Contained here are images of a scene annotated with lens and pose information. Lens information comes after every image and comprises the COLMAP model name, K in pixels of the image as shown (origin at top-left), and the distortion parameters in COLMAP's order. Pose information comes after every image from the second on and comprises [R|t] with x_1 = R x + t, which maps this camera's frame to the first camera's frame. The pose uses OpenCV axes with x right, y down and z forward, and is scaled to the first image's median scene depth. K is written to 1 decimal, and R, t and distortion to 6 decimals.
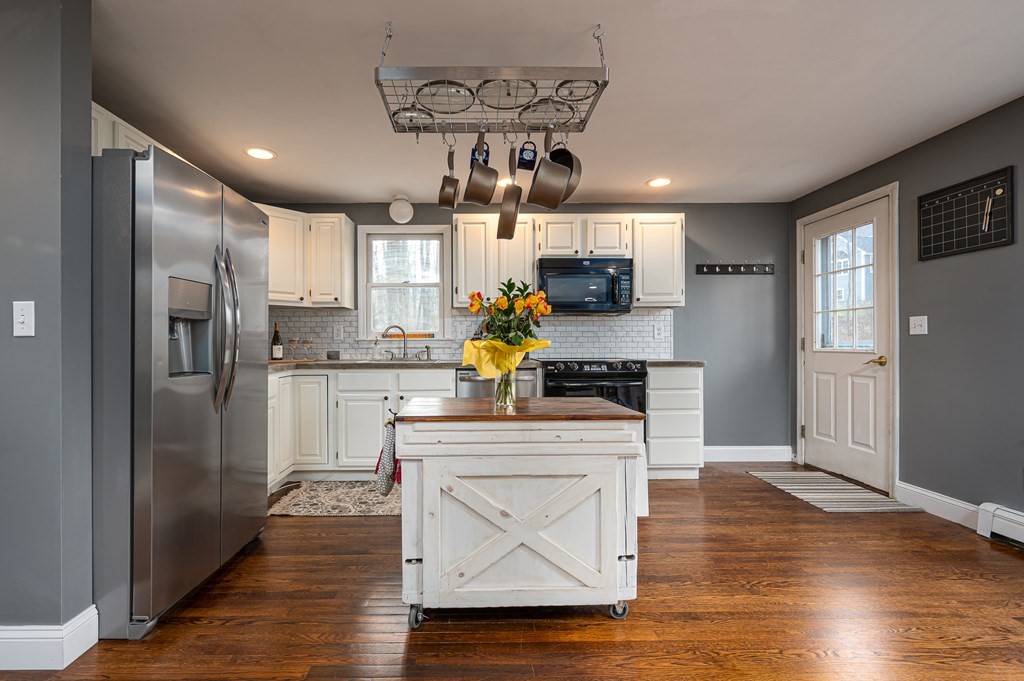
lens RADIAL K [[471.7, 0, 479.2], [0, 471.7, 339.5], [0, 0, 1]] dist [0.000627, -0.000760]
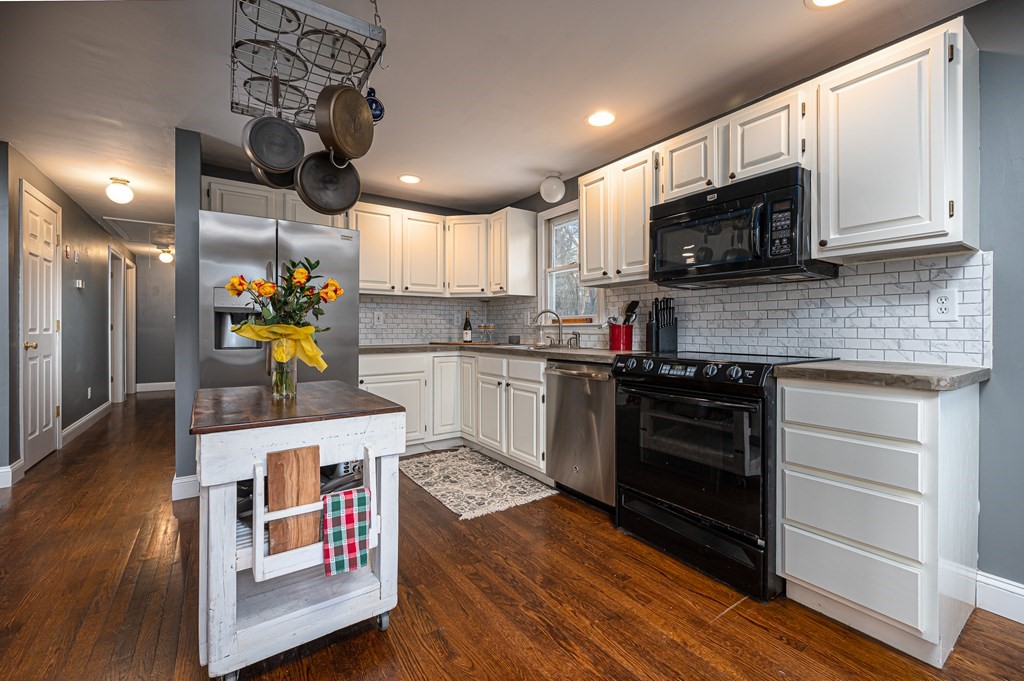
lens RADIAL K [[427.5, 0, 519.3], [0, 427.5, 331.4], [0, 0, 1]] dist [-0.001179, -0.000114]
pose [[0.576636, 0.006917, -0.816972, 0.525921], [0.003997, 0.999928, 0.011287, 0.002814], [0.816991, -0.009774, 0.576567, 0.470630]]
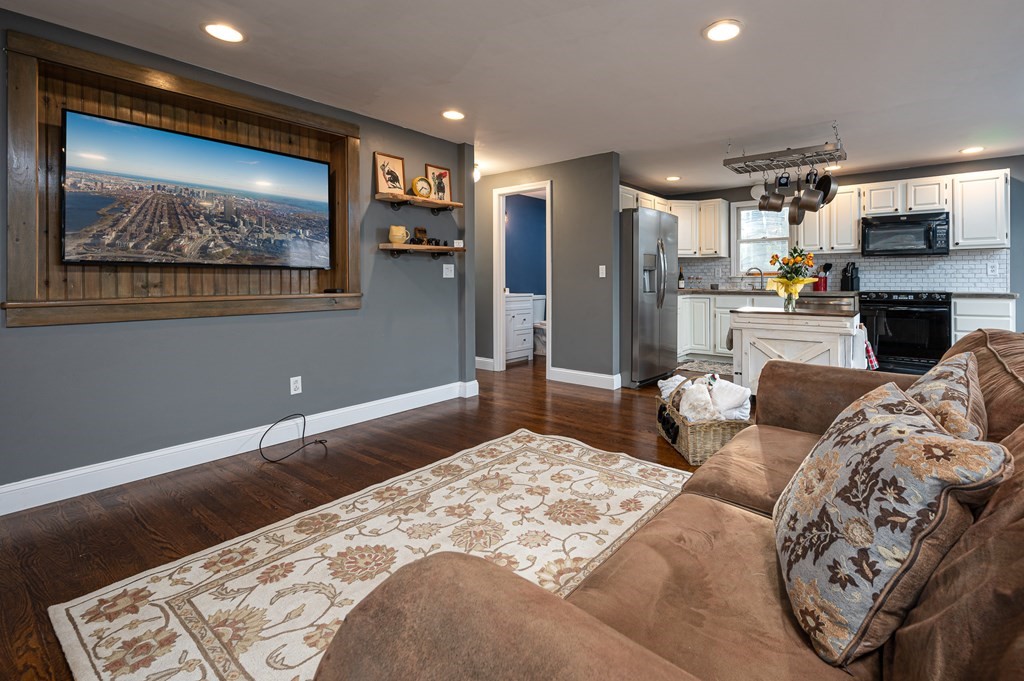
lens RADIAL K [[471.7, 0, 562.9], [0, 471.7, 279.0], [0, 0, 1]] dist [0.000627, -0.000760]
pose [[0.796953, -0.001048, -0.604040, 0.260876], [0.007310, 0.999942, 0.007909, -0.009657], [0.603997, -0.010719, 0.796915, -0.620050]]
